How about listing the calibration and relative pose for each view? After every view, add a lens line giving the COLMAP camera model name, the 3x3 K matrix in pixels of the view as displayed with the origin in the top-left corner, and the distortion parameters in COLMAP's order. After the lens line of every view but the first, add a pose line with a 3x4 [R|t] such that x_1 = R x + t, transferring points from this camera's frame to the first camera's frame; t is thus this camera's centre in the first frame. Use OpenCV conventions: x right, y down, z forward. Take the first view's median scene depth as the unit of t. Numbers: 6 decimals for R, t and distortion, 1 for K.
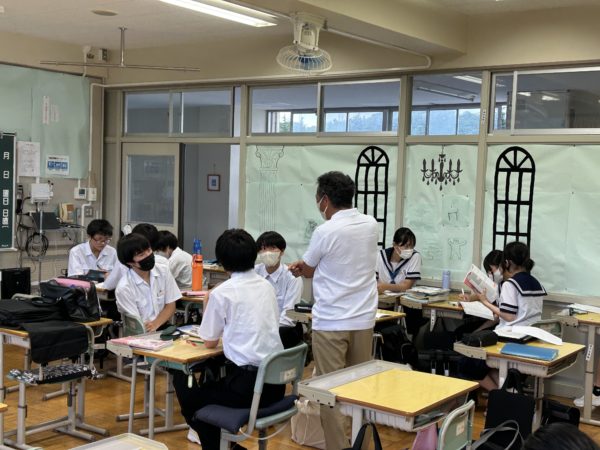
lens RADIAL K [[832.8, 0, 300.0], [0, 832.8, 225.4], [0, 0, 1]] dist [0.002727, 0.000000]
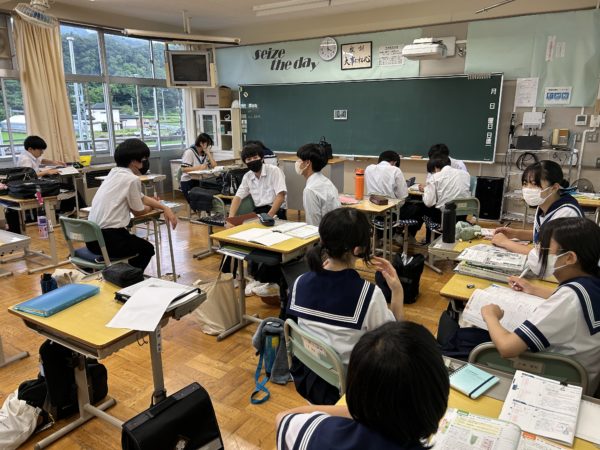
lens RADIAL K [[454.8, 0, 300.2], [0, 454.8, 227.1], [0, 0, 1]] dist [0.025078, -0.007044]
pose [[0.055932, 0.216489, -0.974682, 0.600189], [-0.043907, 0.975799, 0.214217, -0.022946], [0.997469, 0.030814, 0.064084, 0.994050]]
